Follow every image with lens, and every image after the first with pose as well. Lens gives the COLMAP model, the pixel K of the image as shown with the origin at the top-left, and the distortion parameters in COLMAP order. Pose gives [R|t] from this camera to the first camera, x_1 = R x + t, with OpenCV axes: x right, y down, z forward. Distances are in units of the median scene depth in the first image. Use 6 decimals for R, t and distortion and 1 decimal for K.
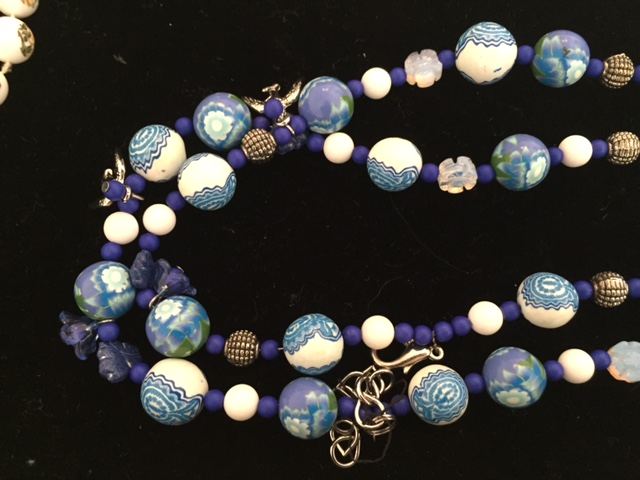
lens RADIAL K [[539.8, 0, 320.6], [0, 539.8, 242.8], [0, 0, 1]] dist [0.001751, -0.042796]
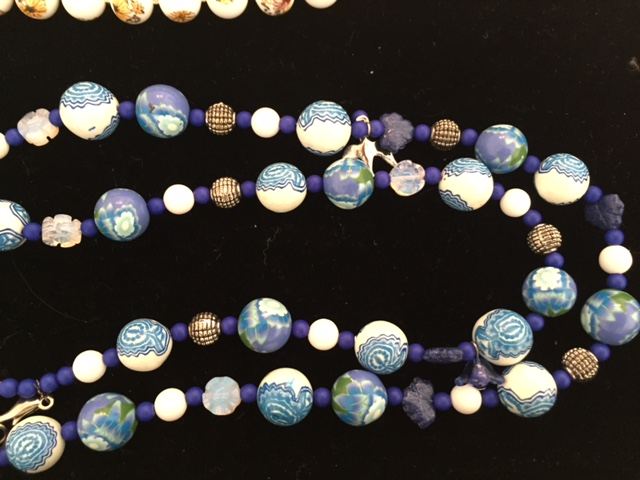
lens RADIAL K [[539.8, 0, 320.2], [0, 539.8, 240.1], [0, 0, 1]] dist [0.001751, -0.042796]
pose [[0.994048, -0.076039, 0.078010, 0.703079], [0.074577, 0.996983, 0.021501, -0.098137], [-0.079410, -0.015555, 0.996721, -0.088647]]
